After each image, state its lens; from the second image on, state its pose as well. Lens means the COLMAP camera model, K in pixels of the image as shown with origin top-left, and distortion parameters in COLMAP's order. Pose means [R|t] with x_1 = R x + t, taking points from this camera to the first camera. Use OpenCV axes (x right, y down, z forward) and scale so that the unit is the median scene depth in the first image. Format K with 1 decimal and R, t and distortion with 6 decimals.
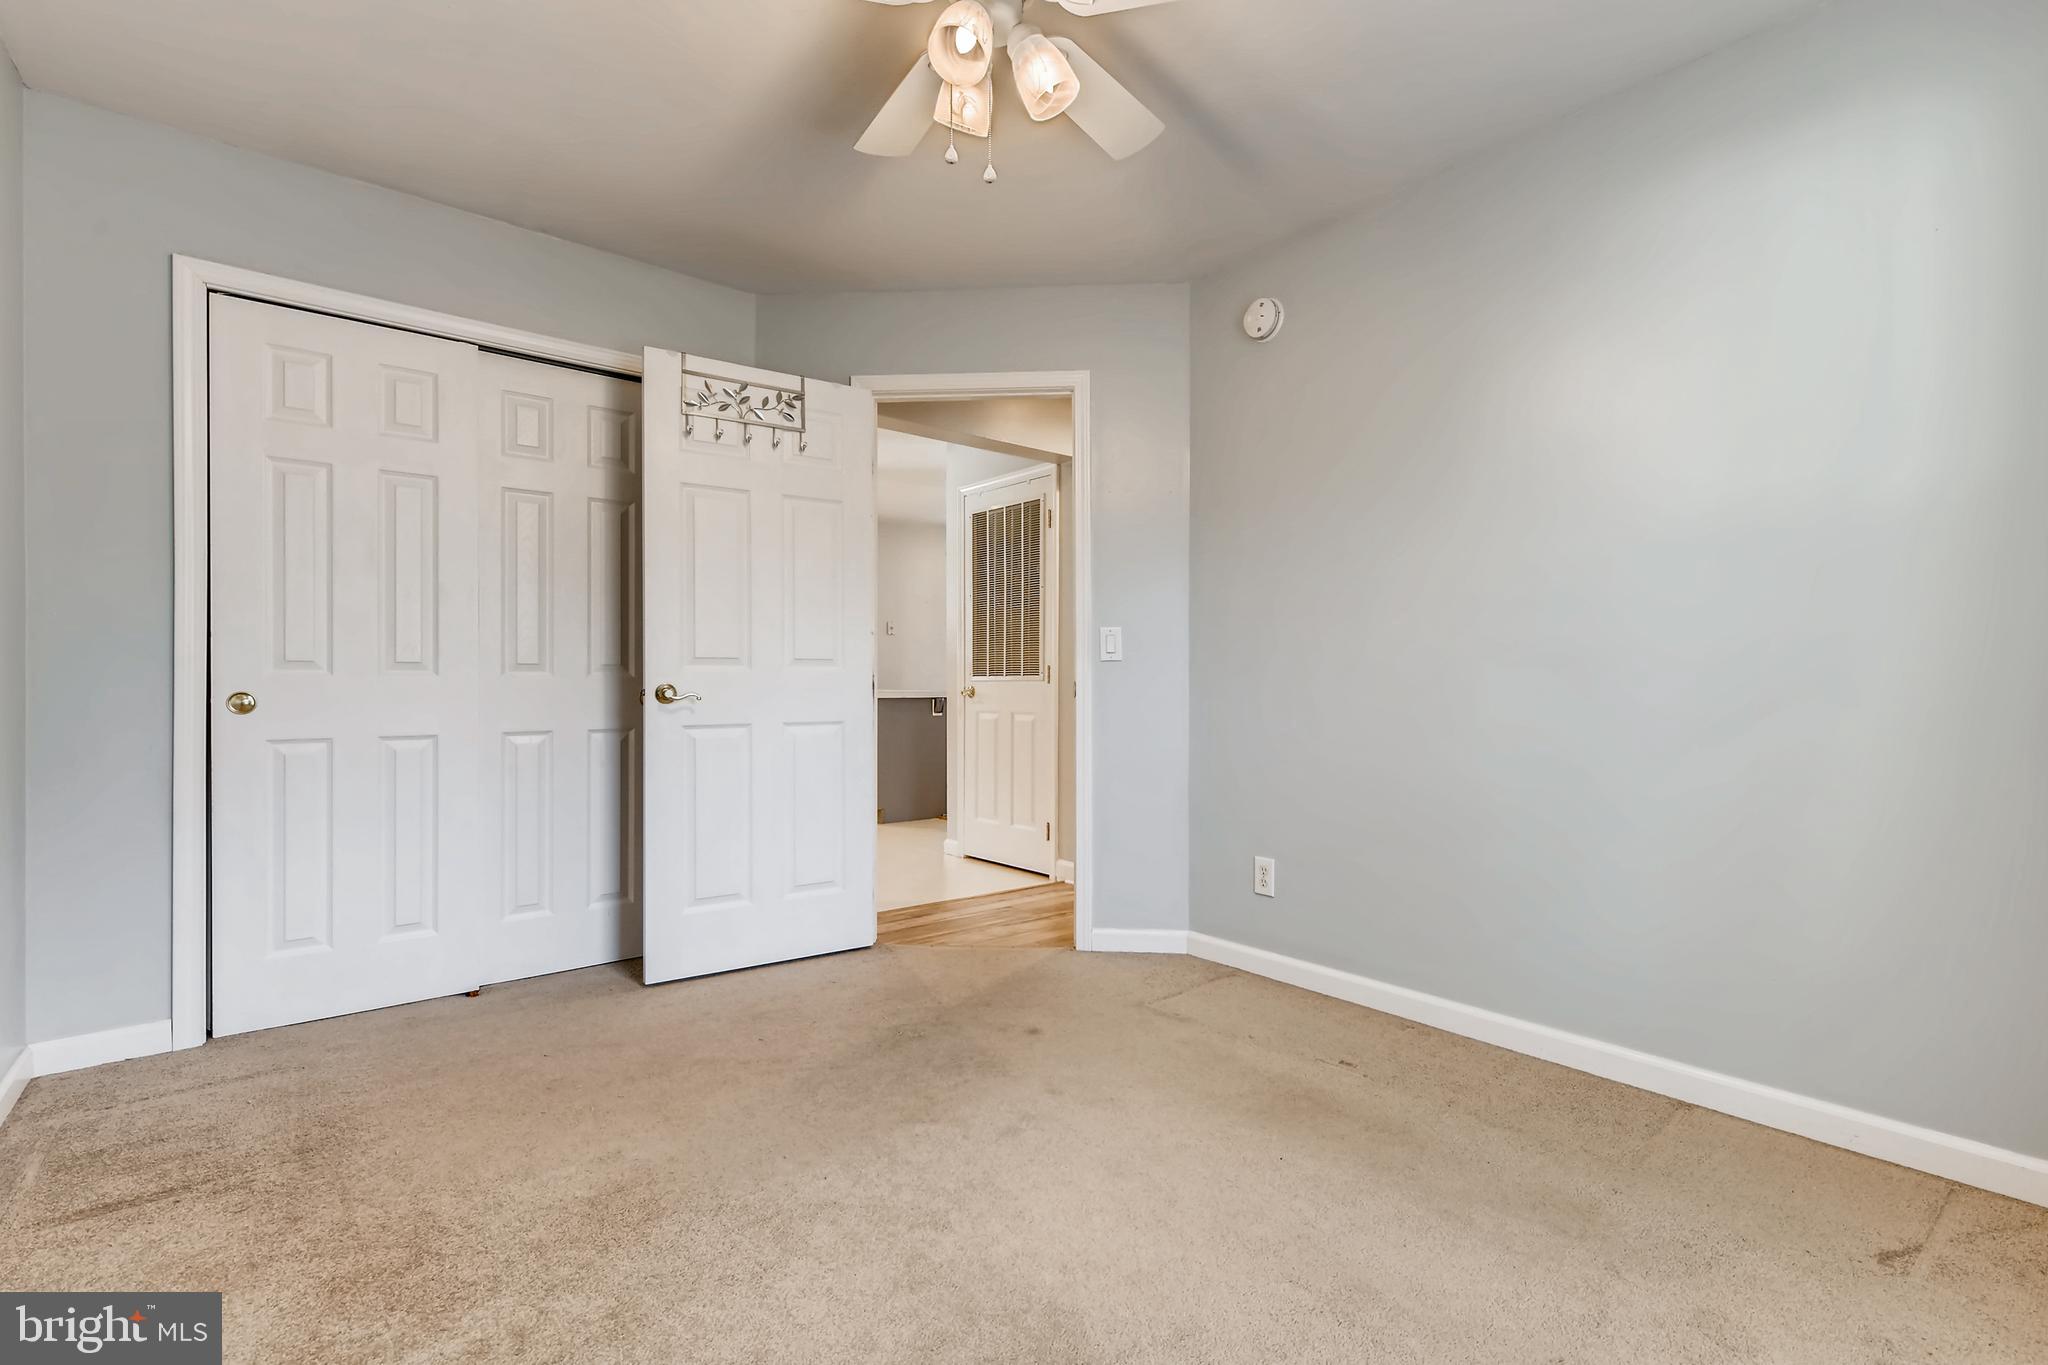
lens RADIAL K [[878.9, 0, 1022.6], [0, 878.9, 681.5], [0, 0, 1]] dist [0.016449, -0.006751]
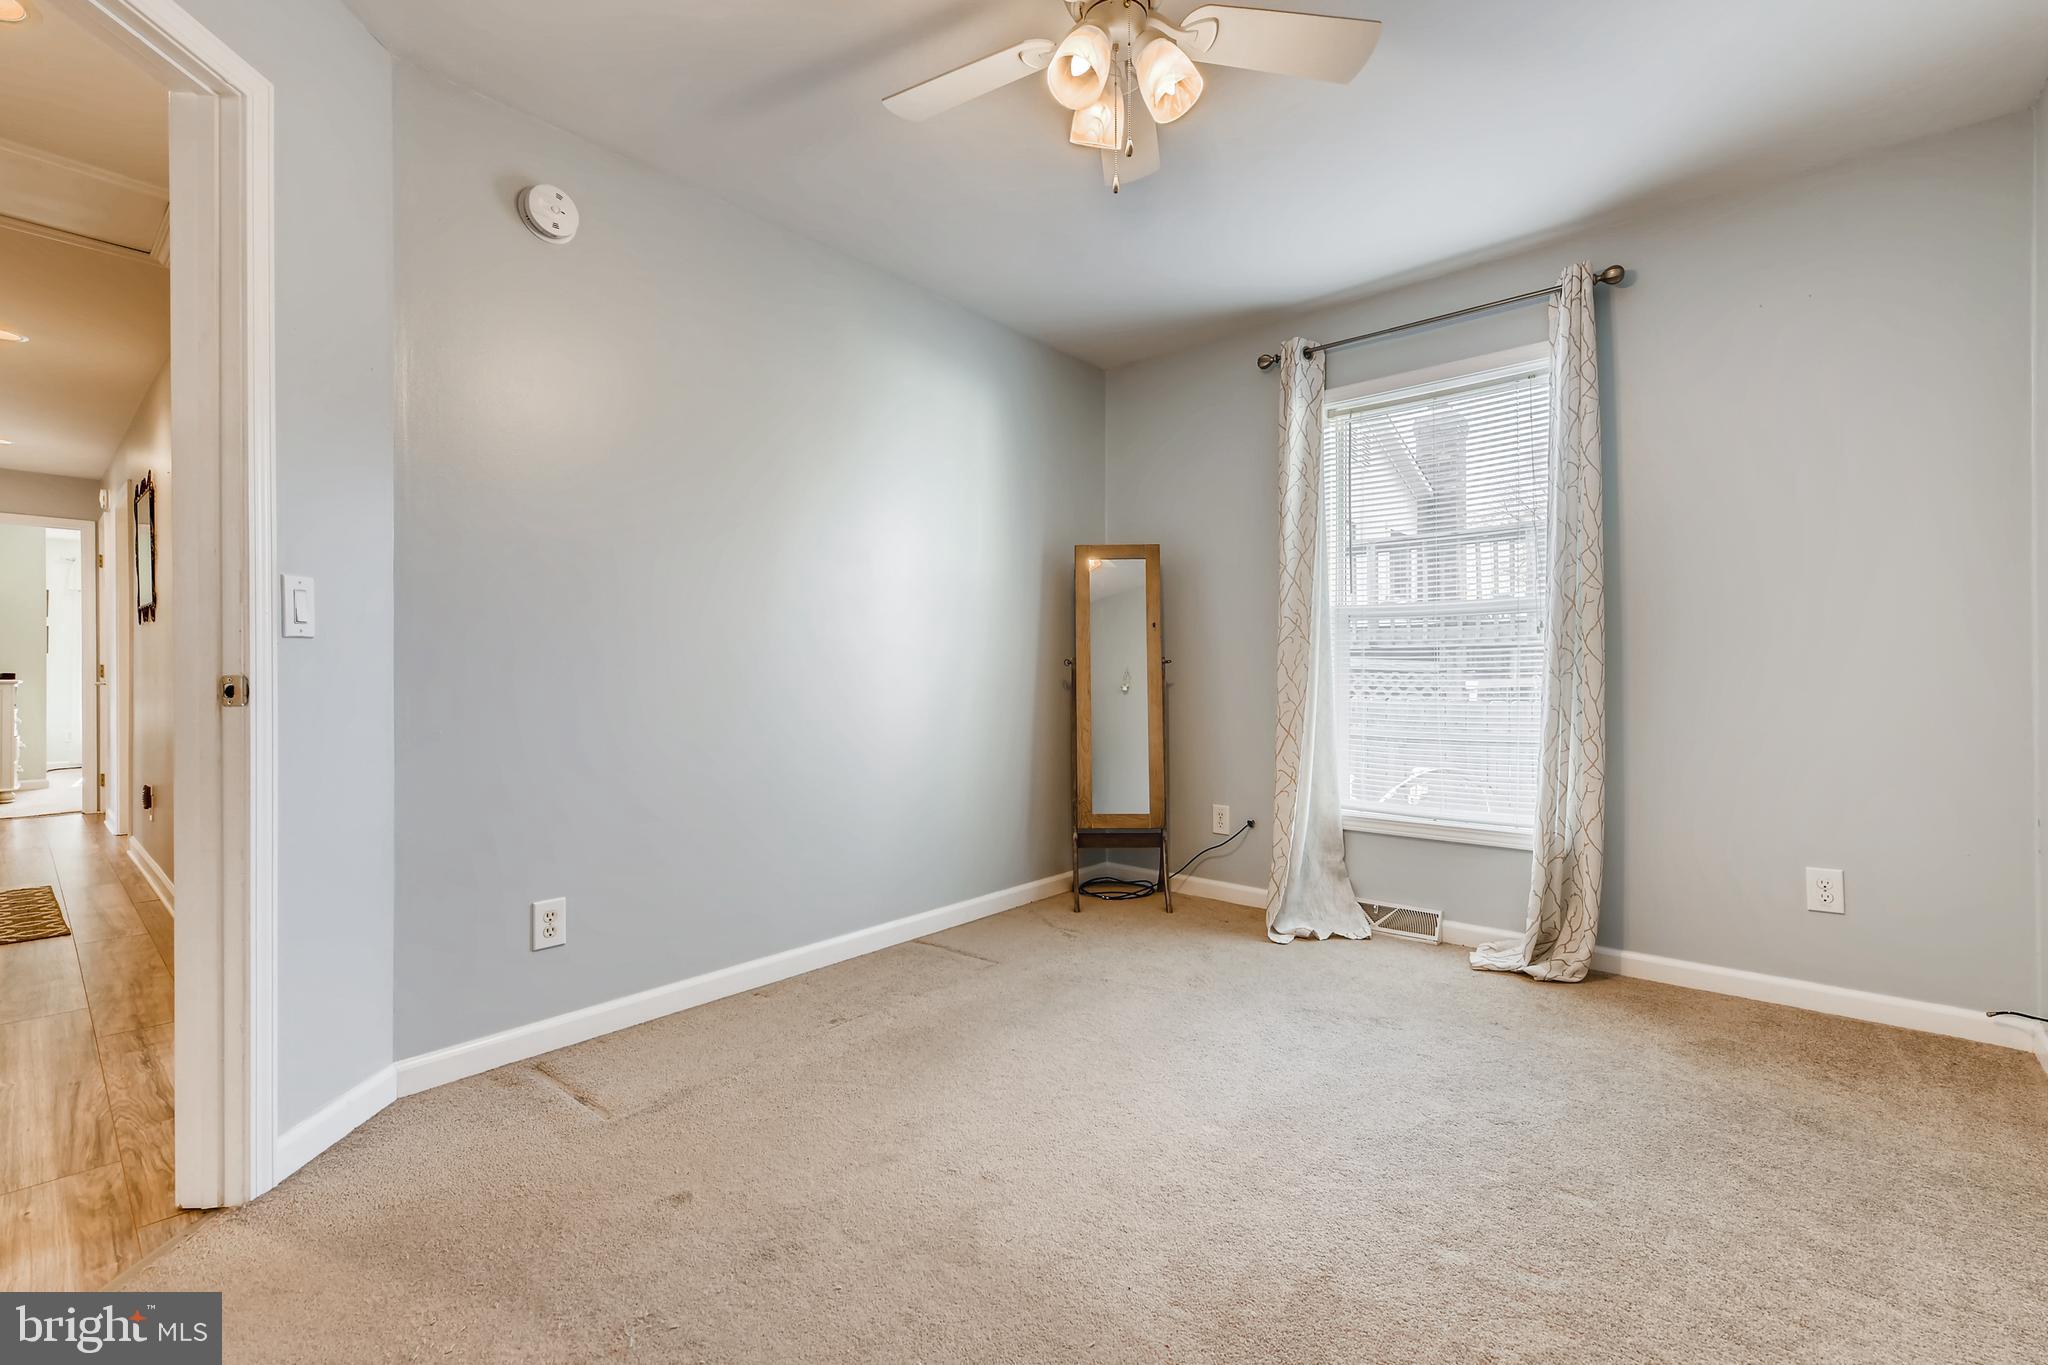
lens RADIAL K [[918.8, 0, 1028.4], [0, 918.8, 674.7], [0, 0, 1]] dist [-0.000167, -0.000368]
pose [[-0.163552, -0.000036, 0.986535, -0.603515], [0.007359, 0.999972, 0.001256, 0.002885], [-0.986507, 0.007466, -0.163547, 0.717536]]
